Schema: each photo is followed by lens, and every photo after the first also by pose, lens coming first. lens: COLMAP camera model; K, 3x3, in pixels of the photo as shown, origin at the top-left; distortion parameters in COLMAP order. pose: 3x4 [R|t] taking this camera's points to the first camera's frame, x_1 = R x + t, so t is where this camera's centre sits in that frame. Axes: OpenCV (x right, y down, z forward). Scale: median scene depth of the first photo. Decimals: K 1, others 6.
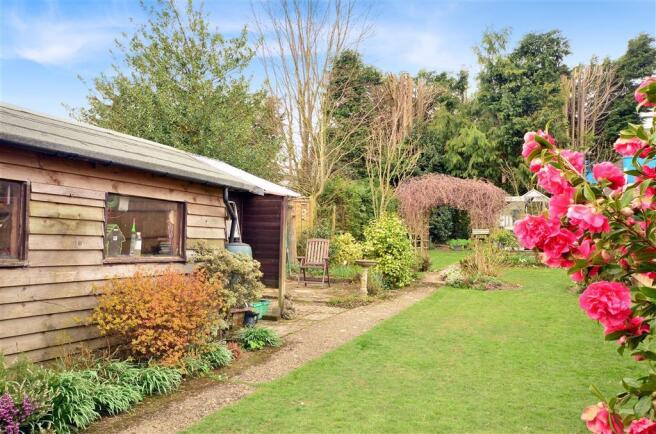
lens RADIAL K [[551.9, 0, 328.0], [0, 551.9, 217.0], [0, 0, 1]] dist [-0.001201, 0.001455]
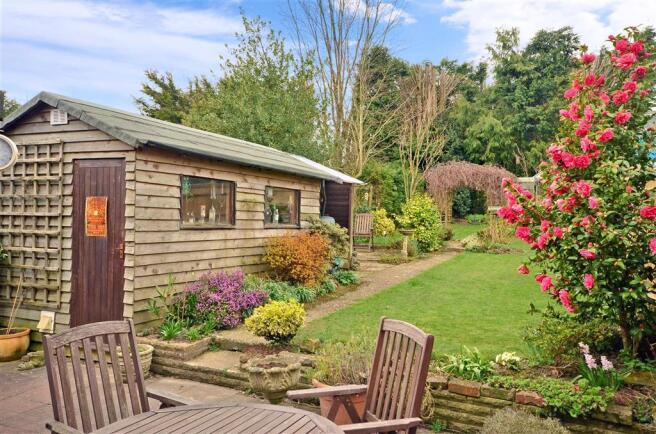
lens RADIAL K [[551.9, 0, 328.0], [0, 551.9, 217.0], [0, 0, 1]] dist [-0.001201, 0.001455]
pose [[0.999581, 0.003348, -0.028761, -0.059344], [-0.002035, 0.998961, 0.045537, -0.009431], [0.028884, -0.045460, 0.998549, -0.240223]]
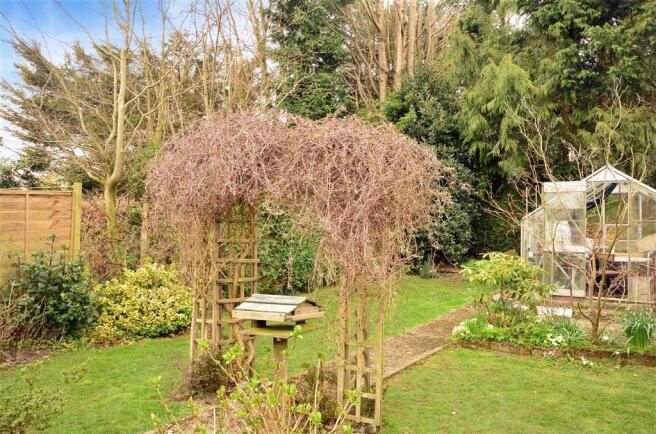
lens RADIAL K [[551.9, 0, 328.0], [0, 551.9, 217.0], [0, 0, 1]] dist [-0.001201, 0.001455]
pose [[0.996717, -0.002117, -0.080933, 0.218638], [0.003070, 0.999927, 0.011660, -0.021061], [0.080902, -0.011871, 0.996651, 0.725562]]
